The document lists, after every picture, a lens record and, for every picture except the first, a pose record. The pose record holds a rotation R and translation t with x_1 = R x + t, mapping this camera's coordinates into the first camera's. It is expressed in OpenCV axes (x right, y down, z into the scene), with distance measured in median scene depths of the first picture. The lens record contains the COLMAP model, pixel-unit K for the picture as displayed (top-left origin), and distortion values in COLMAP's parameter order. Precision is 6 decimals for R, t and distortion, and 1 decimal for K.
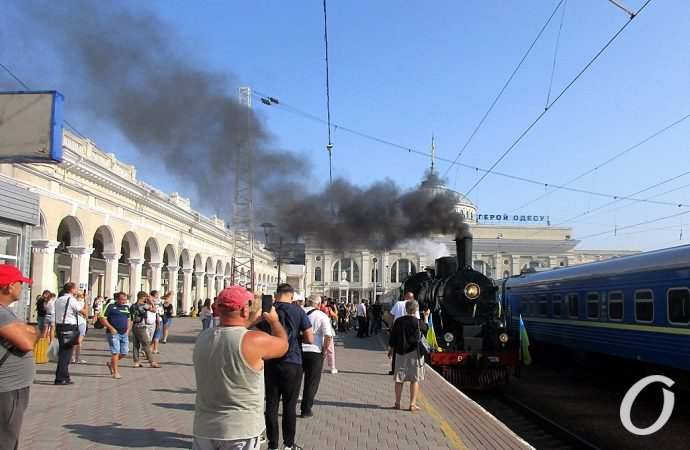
lens RADIAL K [[594.1, 0, 378.3], [0, 594.1, 224.3], [0, 0, 1]] dist [0.096104, 0.003533]
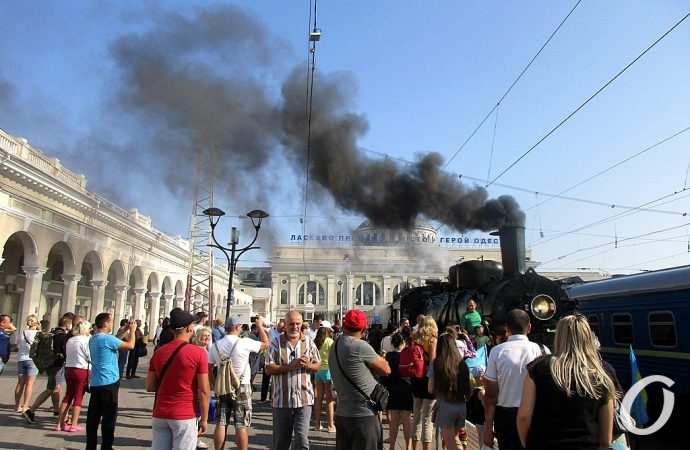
lens RADIAL K [[529.3, 0, 342.8], [0, 529.3, 212.5], [0, 0, 1]] dist [0.031350, -0.002825]
pose [[0.999946, -0.004194, 0.009512, -0.016580], [0.004926, 0.996919, -0.078284, 0.020201], [-0.009155, 0.078327, 0.996886, 0.158192]]
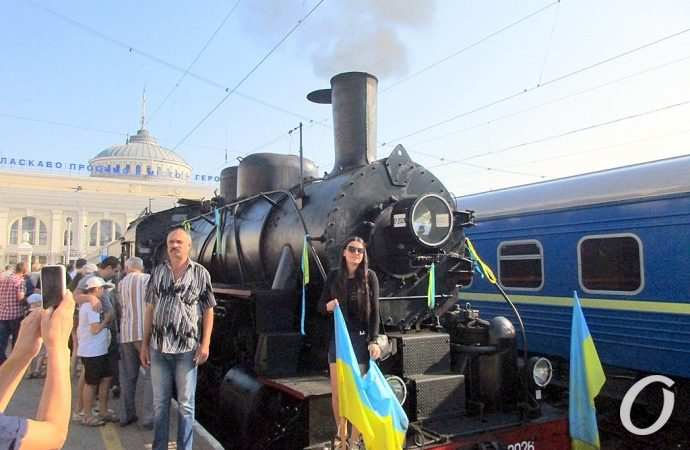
lens RADIAL K [[535.8, 0, 345.0], [0, 535.8, 225.0], [0, 0, 1]] dist [0.007081, 0.005296]
pose [[0.891820, 0.024341, 0.451735, -0.001160], [-0.046903, 0.998145, 0.038814, 0.035163], [-0.449952, -0.055803, 0.891308, 0.258324]]
